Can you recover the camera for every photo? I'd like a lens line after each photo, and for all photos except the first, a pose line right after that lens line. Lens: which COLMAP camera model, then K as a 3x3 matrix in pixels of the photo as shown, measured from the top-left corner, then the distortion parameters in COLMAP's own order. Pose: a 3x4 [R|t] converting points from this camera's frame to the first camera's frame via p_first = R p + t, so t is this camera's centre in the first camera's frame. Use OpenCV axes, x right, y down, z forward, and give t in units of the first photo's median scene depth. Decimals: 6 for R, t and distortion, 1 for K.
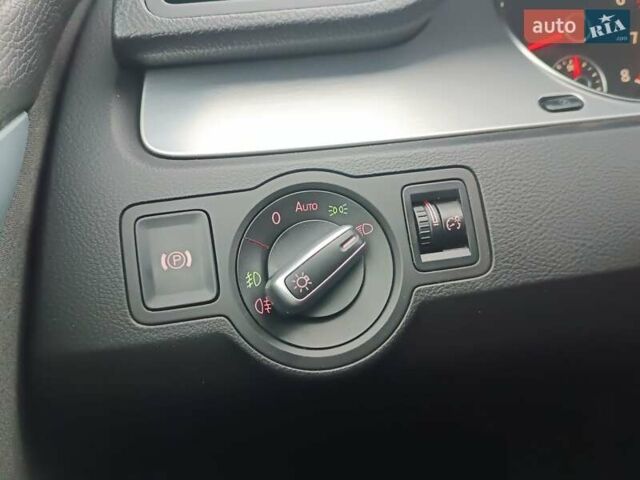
lens RADIAL K [[455.3, 0, 316.6], [0, 455.3, 240.1], [0, 0, 1]] dist [0.026871, -0.029002]
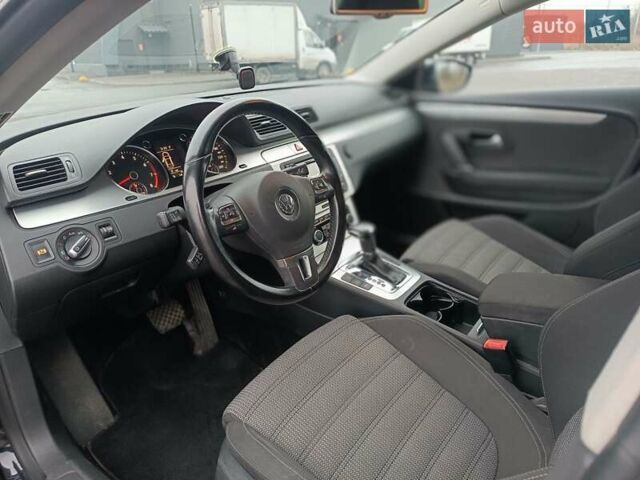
lens RADIAL K [[455.3, 0, 324.2], [0, 455.3, 236.8], [0, 0, 1]] dist [0.026871, -0.029002]
pose [[0.742707, -0.208012, 0.636488, -0.955137], [0.286635, 0.957800, -0.021449, 0.687950], [-0.605166, 0.198370, 0.770989, -3.515477]]
